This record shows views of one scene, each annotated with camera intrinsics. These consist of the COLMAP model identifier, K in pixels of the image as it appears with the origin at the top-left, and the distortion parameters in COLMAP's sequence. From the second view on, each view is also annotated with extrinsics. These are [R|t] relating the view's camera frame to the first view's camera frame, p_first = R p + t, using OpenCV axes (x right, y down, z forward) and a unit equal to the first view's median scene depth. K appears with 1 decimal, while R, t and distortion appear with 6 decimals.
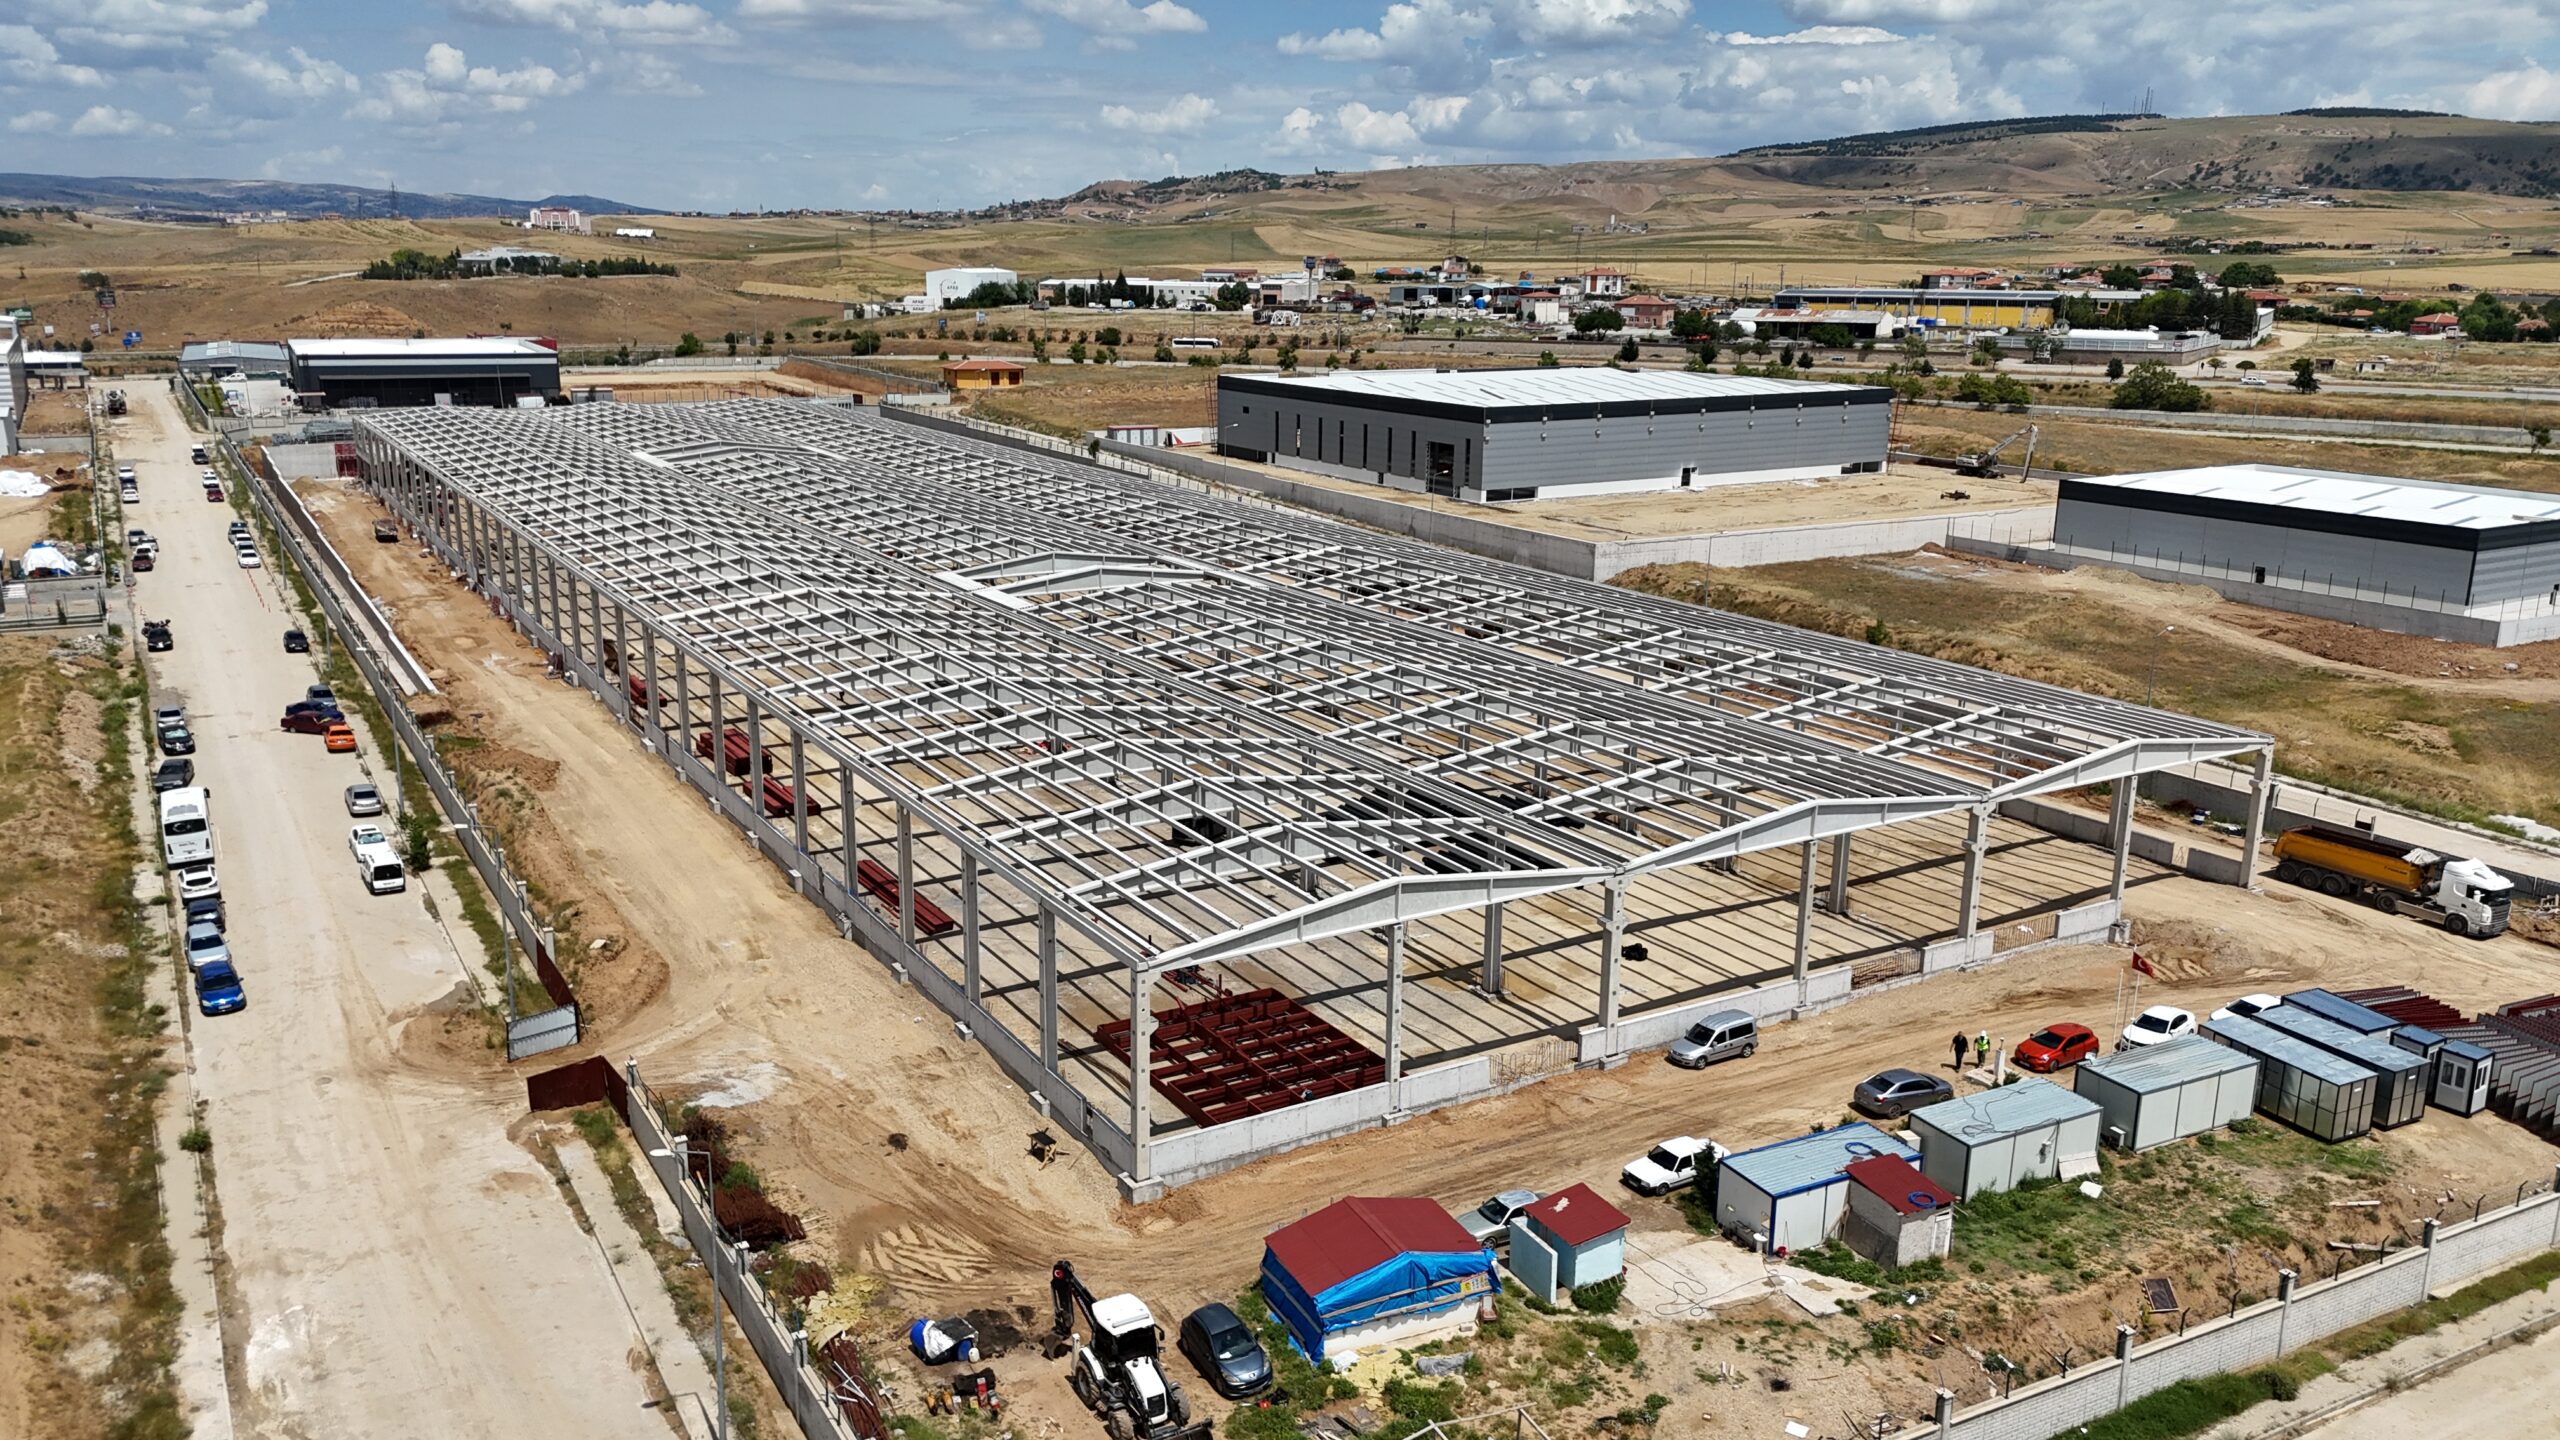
lens RADIAL K [[1860.4, 0, 1272.9], [0, 1860.4, 758.0], [0, 0, 1]] dist [0.072005, -0.067558]
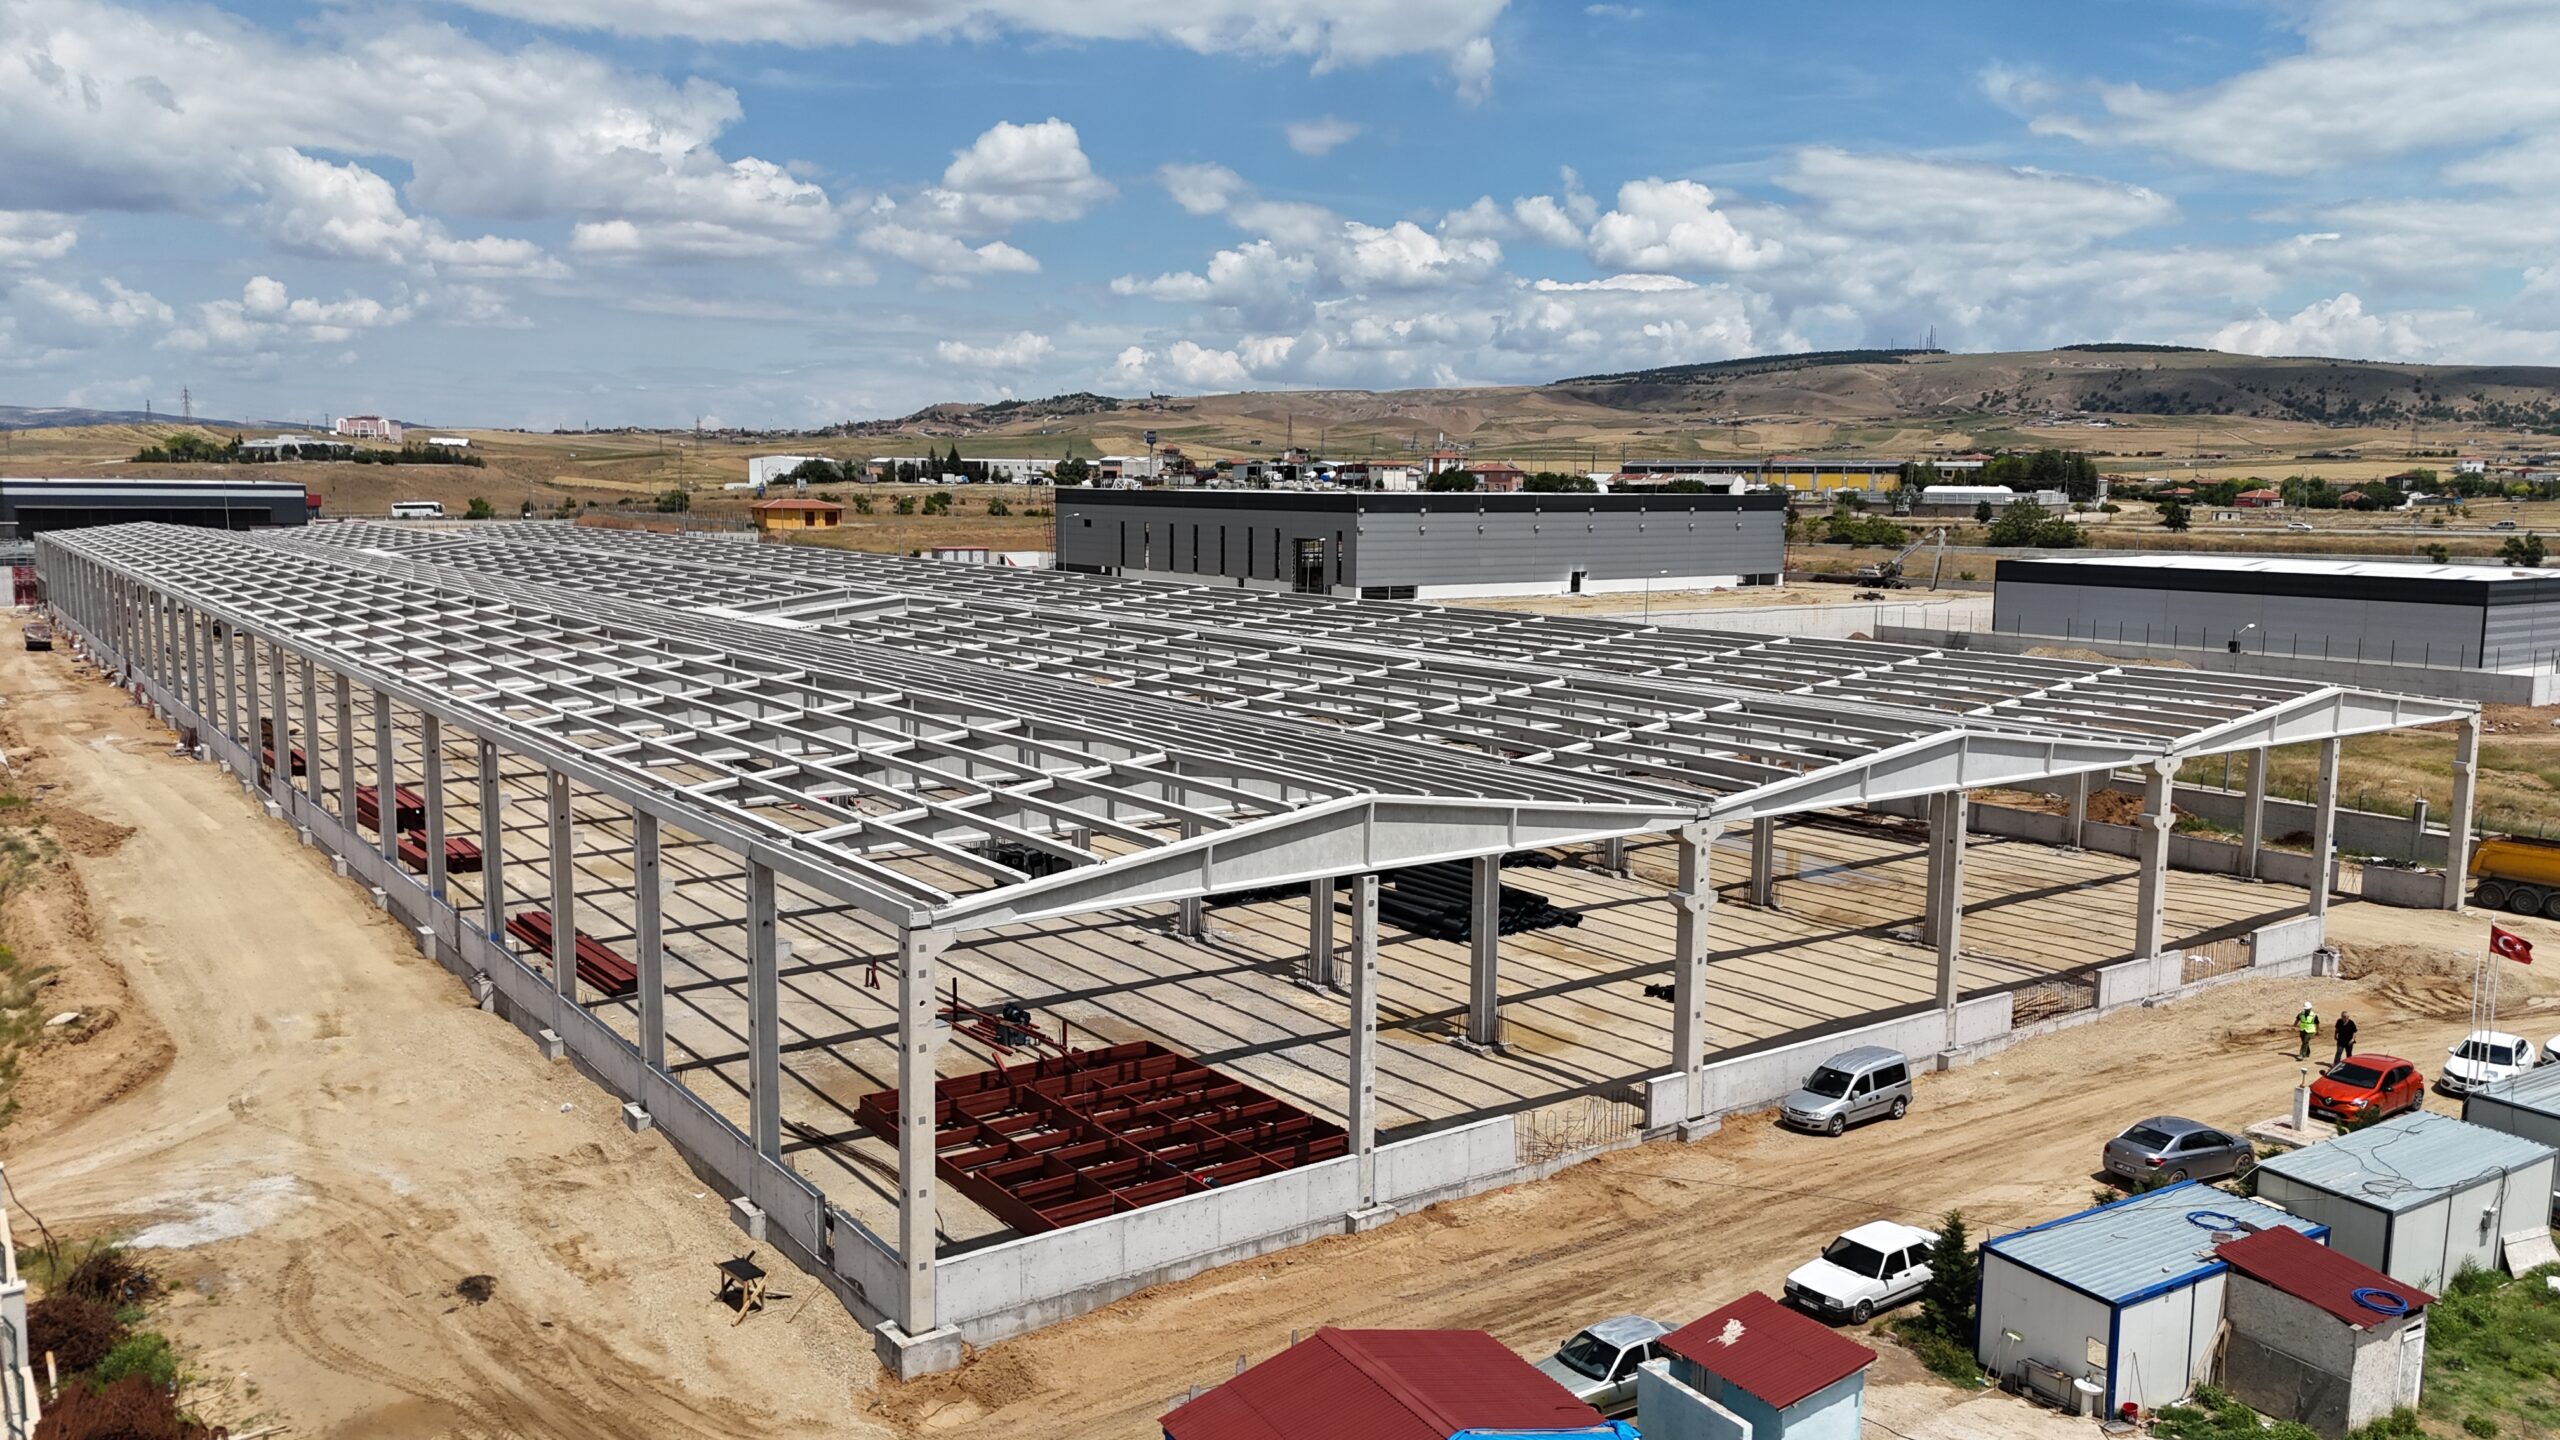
lens RADIAL K [[1860.4, 0, 1272.9], [0, 1860.4, 758.0], [0, 0, 1]] dist [0.072005, -0.067558]
pose [[0.996252, -0.012336, 0.085615, -0.003538], [0.022403, 0.992803, -0.117648, 0.033593], [-0.083547, 0.119125, 0.989358, 0.115226]]
